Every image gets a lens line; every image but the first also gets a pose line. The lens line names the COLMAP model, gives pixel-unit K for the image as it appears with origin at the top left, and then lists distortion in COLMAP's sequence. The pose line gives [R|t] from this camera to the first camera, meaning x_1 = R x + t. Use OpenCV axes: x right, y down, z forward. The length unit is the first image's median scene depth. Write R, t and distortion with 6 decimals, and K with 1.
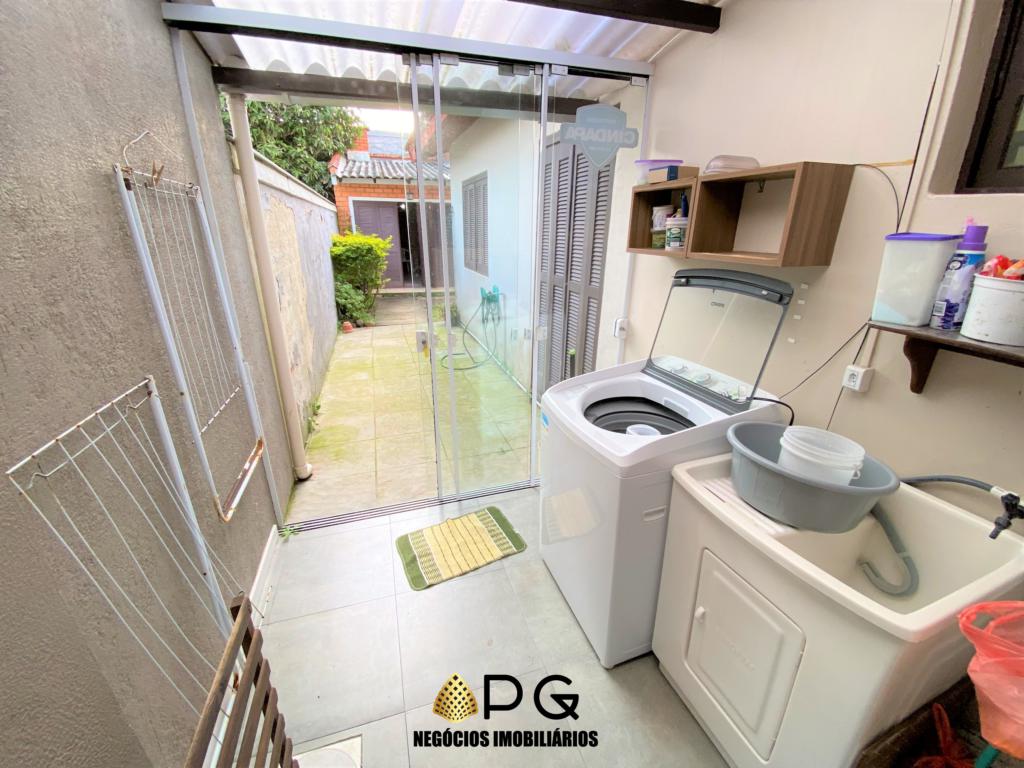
lens RADIAL K [[418.8, 0, 510.4], [0, 418.8, 384.0], [0, 0, 1]] dist [0.029563, -0.024037]
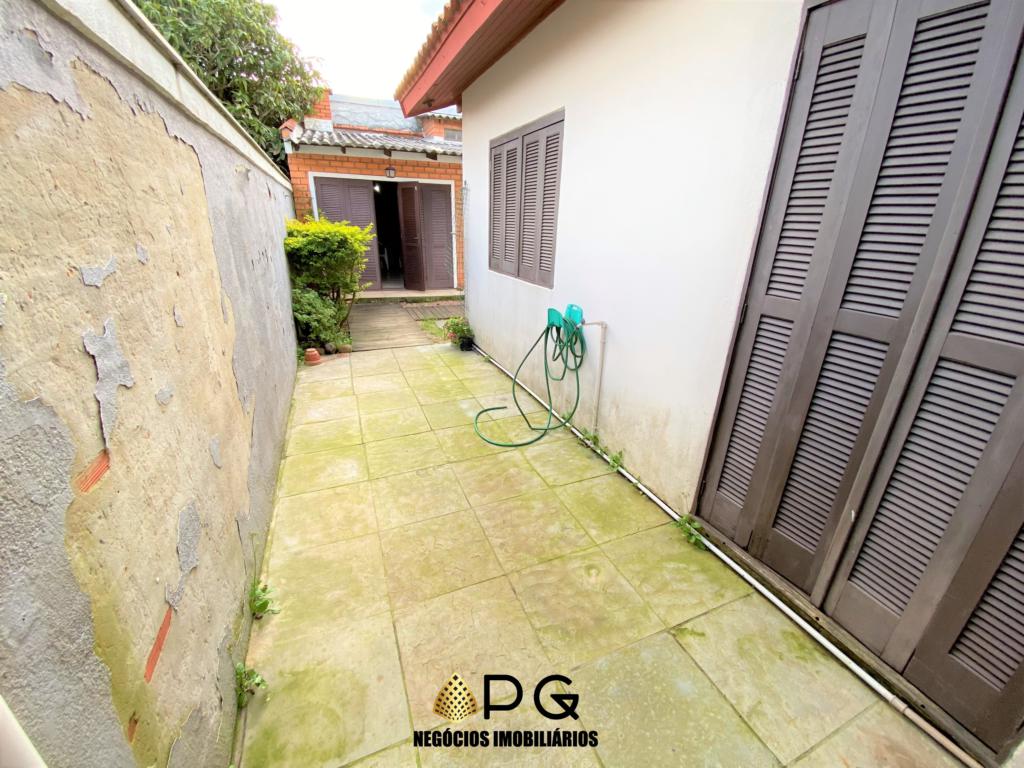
lens RADIAL K [[414.7, 0, 507.0], [0, 414.7, 384.4], [0, 0, 1]] dist [0.000536, -0.000102]
pose [[0.996471, -0.012104, 0.083057, -0.122758], [0.010585, 0.999769, 0.018707, -0.092746], [-0.083264, -0.017761, 0.996369, 0.287610]]
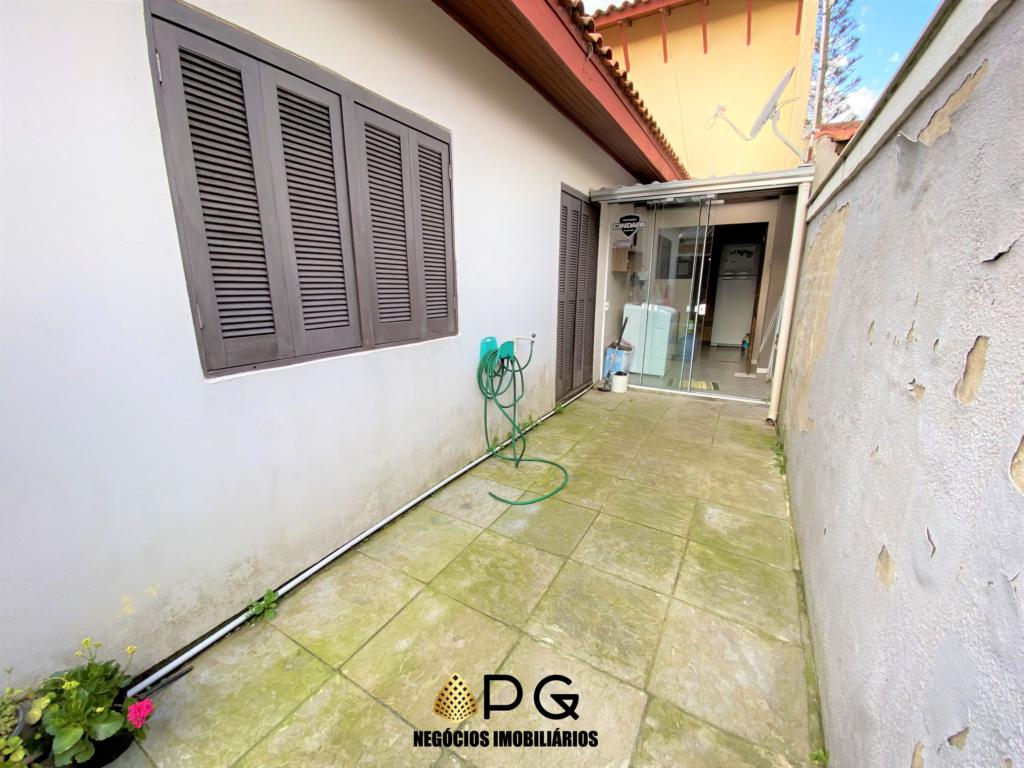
lens RADIAL K [[409.7, 0, 508.9], [0, 409.7, 381.6], [0, 0, 1]] dist [-0.000169, -0.021972]
pose [[-0.675607, -0.182708, 0.714264, -0.336574], [0.255858, 0.850492, 0.459565, -0.304513], [-0.691442, 0.493235, -0.527851, 0.899904]]
